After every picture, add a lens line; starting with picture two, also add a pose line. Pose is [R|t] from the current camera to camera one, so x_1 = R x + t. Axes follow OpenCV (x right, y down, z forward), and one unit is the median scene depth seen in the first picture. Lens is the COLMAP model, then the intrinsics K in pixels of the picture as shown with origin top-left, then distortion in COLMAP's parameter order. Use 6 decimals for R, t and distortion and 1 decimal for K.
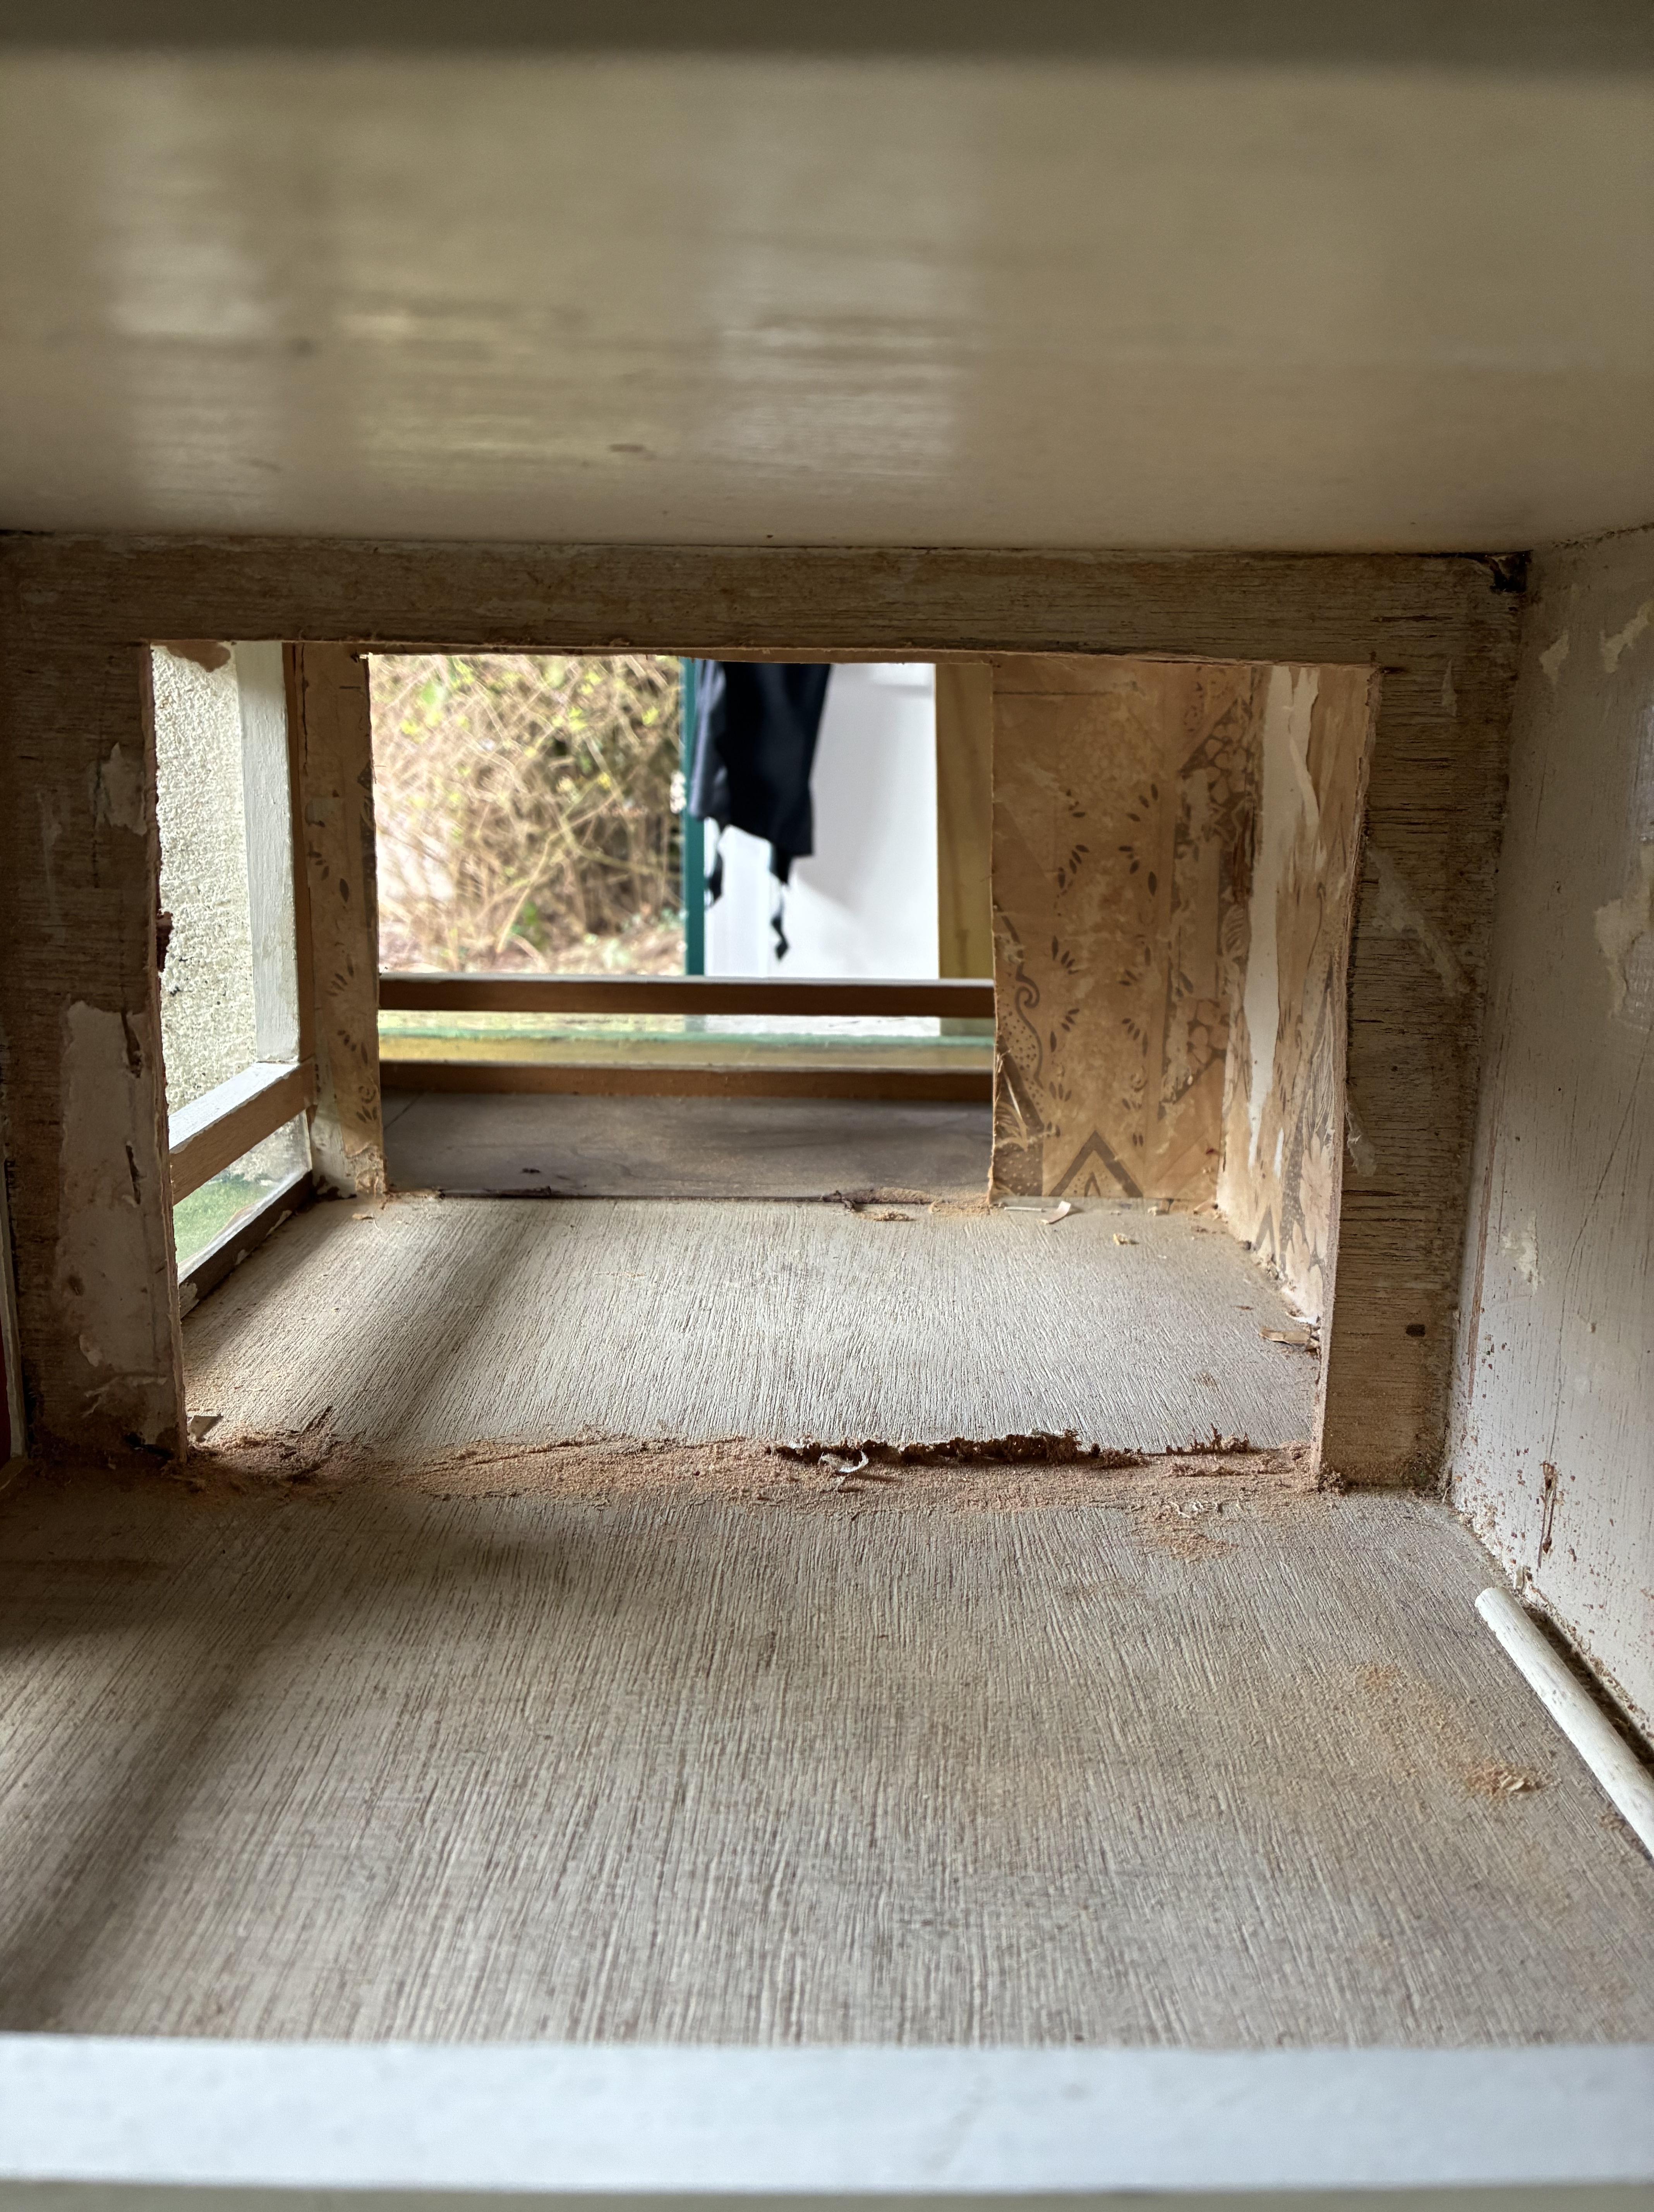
lens RADIAL K [[1738.7, 0, 824.4], [0, 1738.7, 1101.7], [0, 0, 1]] dist [0.058247, 0.013566]
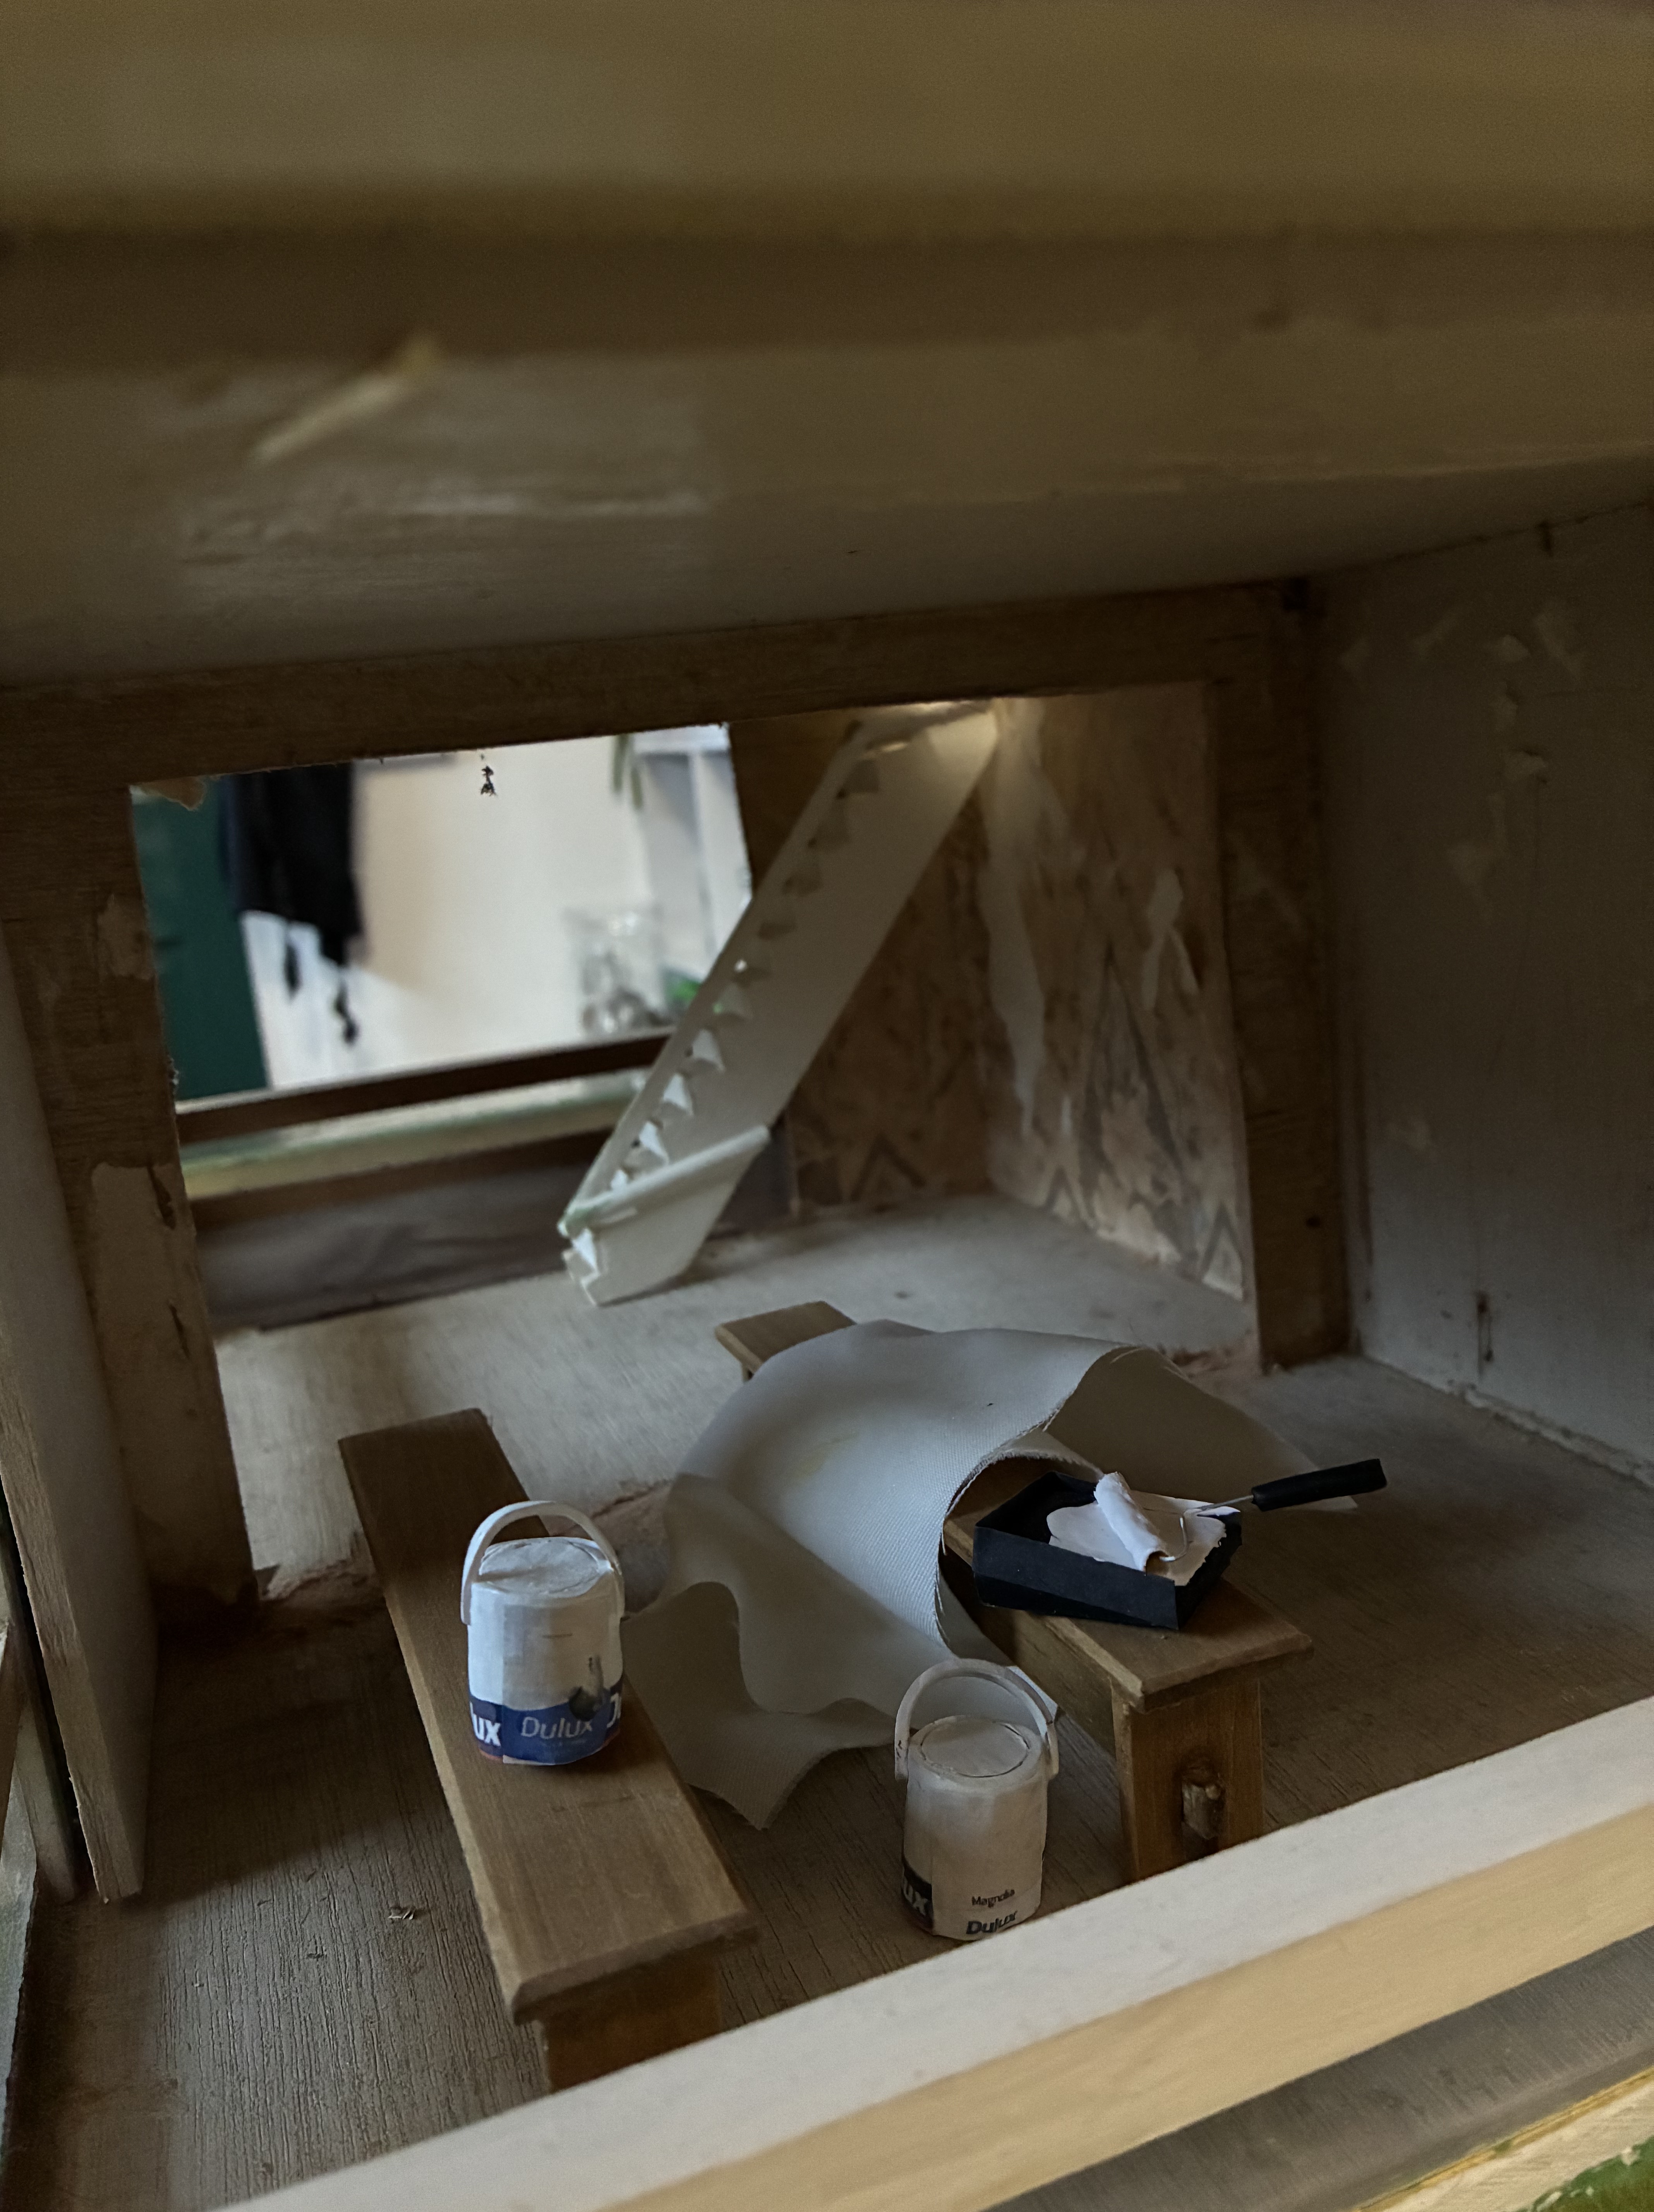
lens RADIAL K [[1738.7, 0, 833.4], [0, 1738.7, 1103.4], [0, 0, 1]] dist [0.058247, 0.013566]
pose [[0.929800, -0.182231, 0.319786, -0.331865], [0.192604, 0.981276, -0.000826, -0.010801], [-0.313648, 0.062360, 0.947489, -0.034535]]
